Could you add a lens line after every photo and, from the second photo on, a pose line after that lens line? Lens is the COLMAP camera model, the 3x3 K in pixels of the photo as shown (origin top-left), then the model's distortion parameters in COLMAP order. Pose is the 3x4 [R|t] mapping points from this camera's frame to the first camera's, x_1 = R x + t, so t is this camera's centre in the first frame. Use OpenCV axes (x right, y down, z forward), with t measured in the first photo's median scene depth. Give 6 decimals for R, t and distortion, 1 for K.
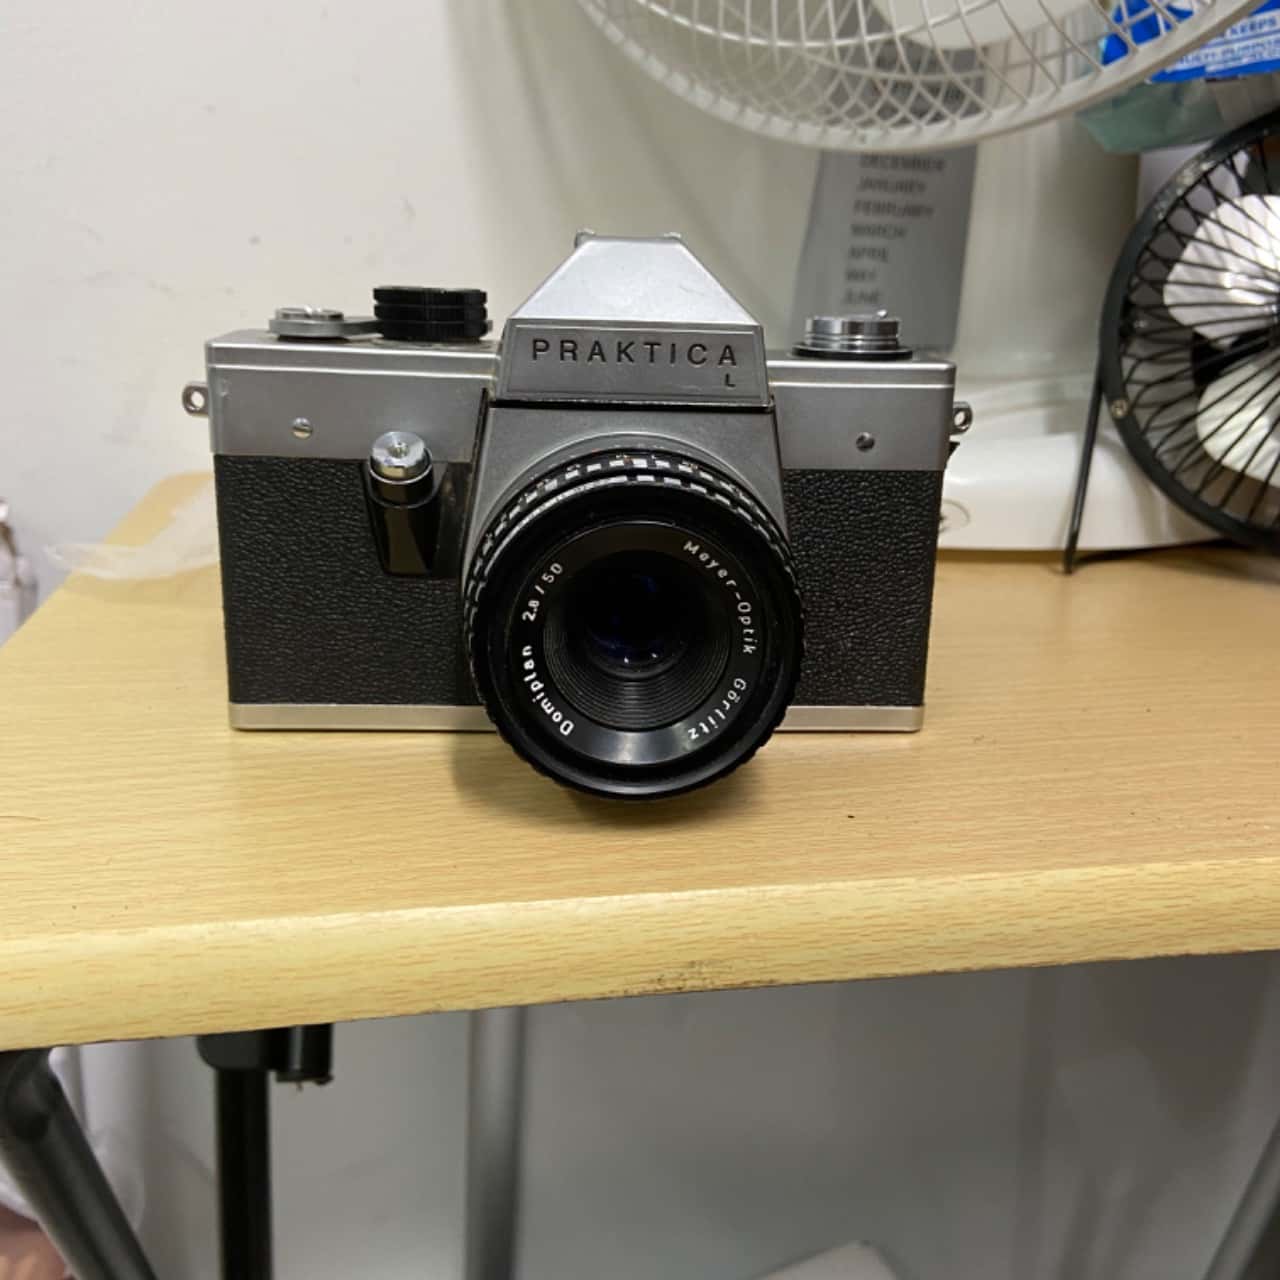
lens RADIAL K [[1261.5, 0, 658.1], [0, 1261.5, 633.8], [0, 0, 1]] dist [0.026141, 0.000000]
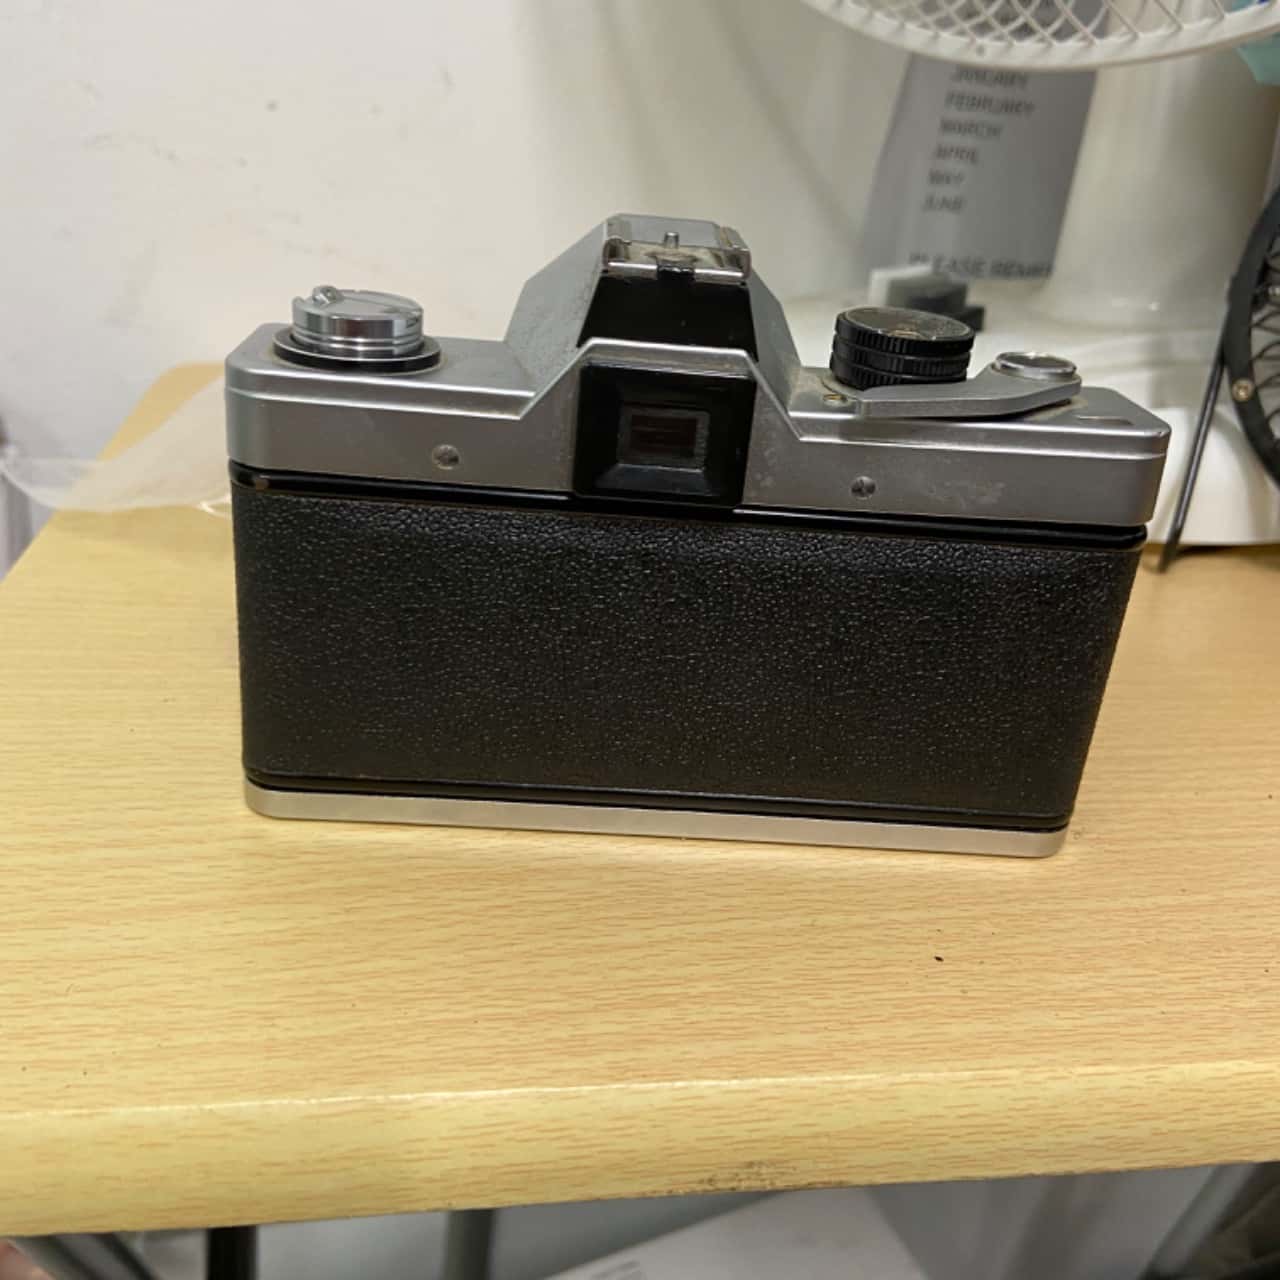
lens RADIAL K [[1261.5, 0, 651.1], [0, 1261.5, 612.0], [0, 0, 1]] dist [0.026141, 0.000000]
pose [[0.997739, 0.066748, -0.007884, -0.052839], [-0.065381, 0.991045, 0.116429, -0.183940], [0.015585, -0.115650, 0.993168, 0.183987]]
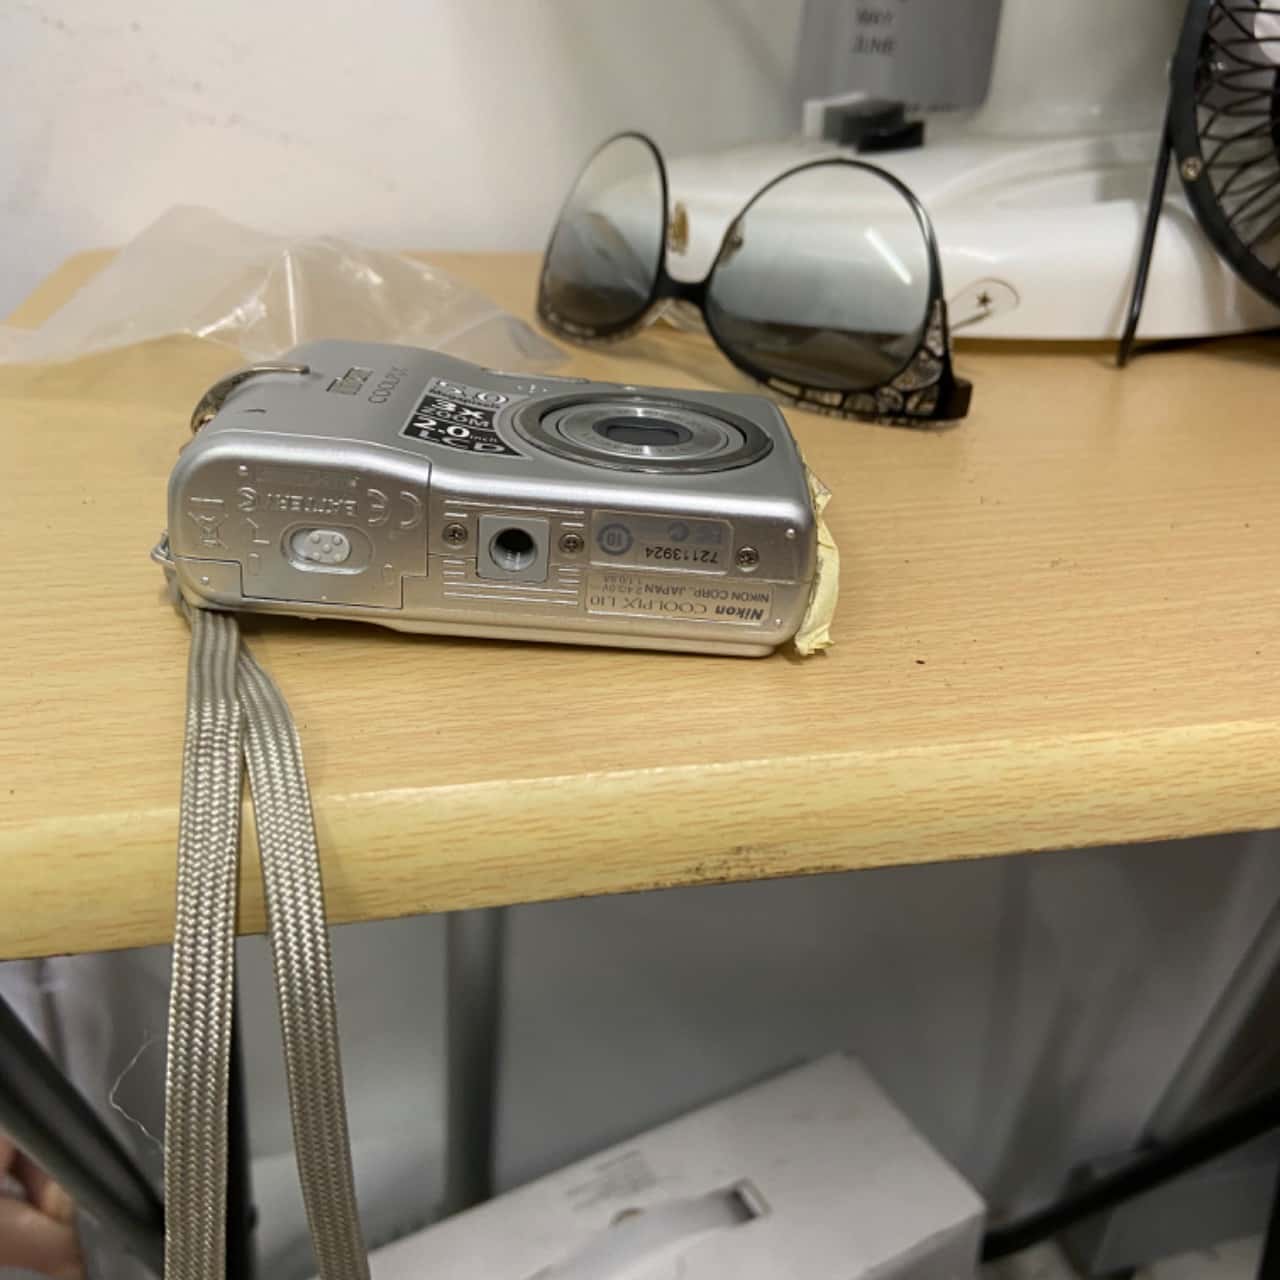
lens RADIAL K [[1261.5, 0, 650.7], [0, 1261.5, 642.7], [0, 0, 1]] dist [0.026141, 0.000000]
pose [[0.999675, -0.007833, 0.024260, -0.043791], [0.003948, 0.987711, 0.156242, 0.004753], [-0.025185, -0.156095, 0.987421, 0.210275]]
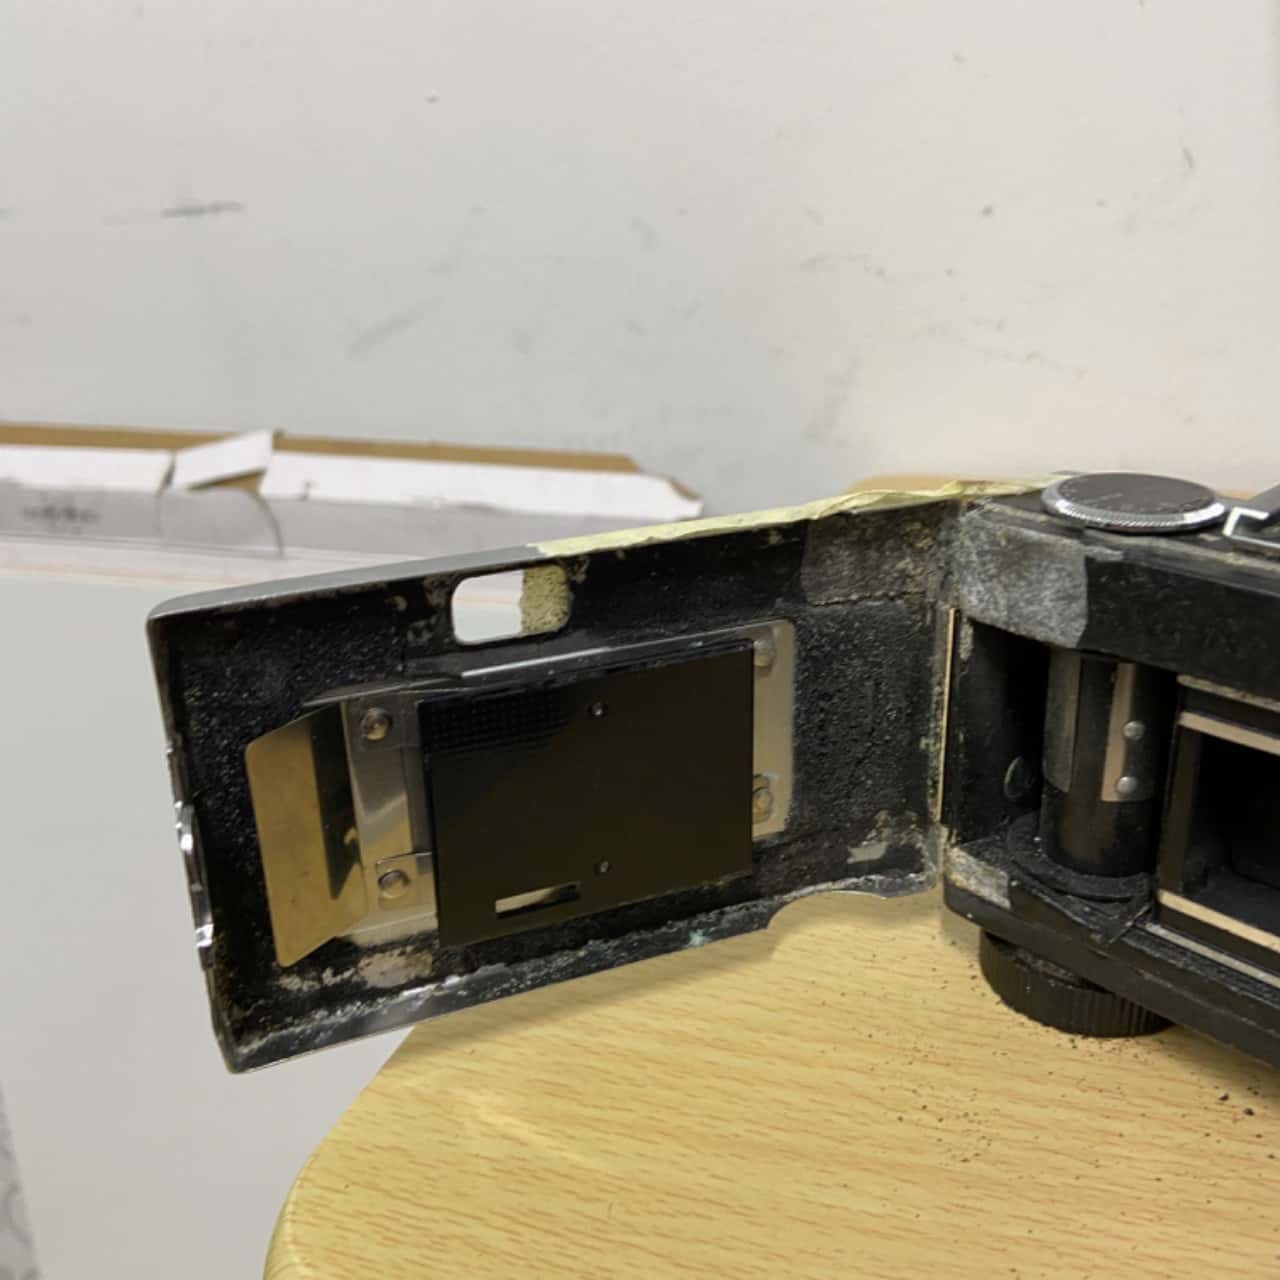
lens RADIAL K [[1261.5, 0, 647.1], [0, 1261.5, 642.1], [0, 0, 1]] dist [0.026141, 0.000000]
pose [[0.845524, 0.141312, -0.514897, -0.079403], [-0.089595, 0.988218, 0.124088, -0.256704], [0.526366, -0.058787, 0.848223, 0.342369]]
